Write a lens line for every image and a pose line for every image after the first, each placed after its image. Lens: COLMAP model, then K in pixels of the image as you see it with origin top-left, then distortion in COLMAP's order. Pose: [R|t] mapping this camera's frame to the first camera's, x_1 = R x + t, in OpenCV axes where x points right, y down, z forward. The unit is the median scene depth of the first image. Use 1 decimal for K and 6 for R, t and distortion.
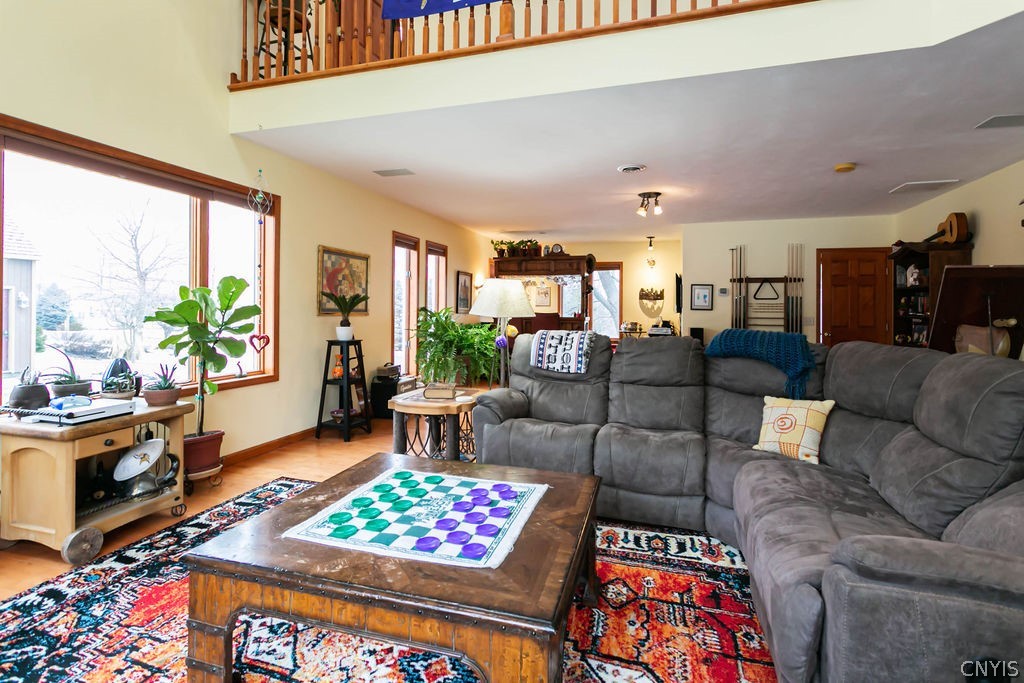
lens RADIAL K [[506.5, 0, 503.6], [0, 506.5, 310.5], [0, 0, 1]] dist [0.001623, 0.000447]
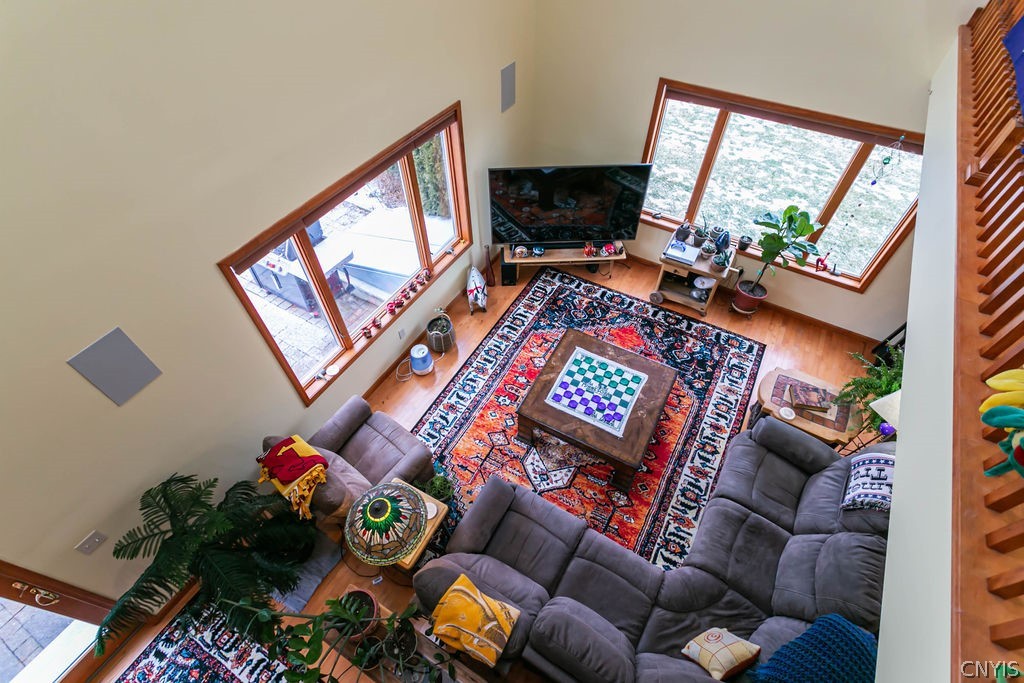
lens RADIAL K [[480.6, 0, 515.8], [0, 480.6, 343.7], [0, 0, 1]] dist [0.000946, 0.000224]
pose [[-0.218531, 0.746225, -0.628802, 0.971034], [0.003062, 0.644898, 0.764263, -1.193841], [0.975825, 0.165090, -0.143215, 0.708412]]
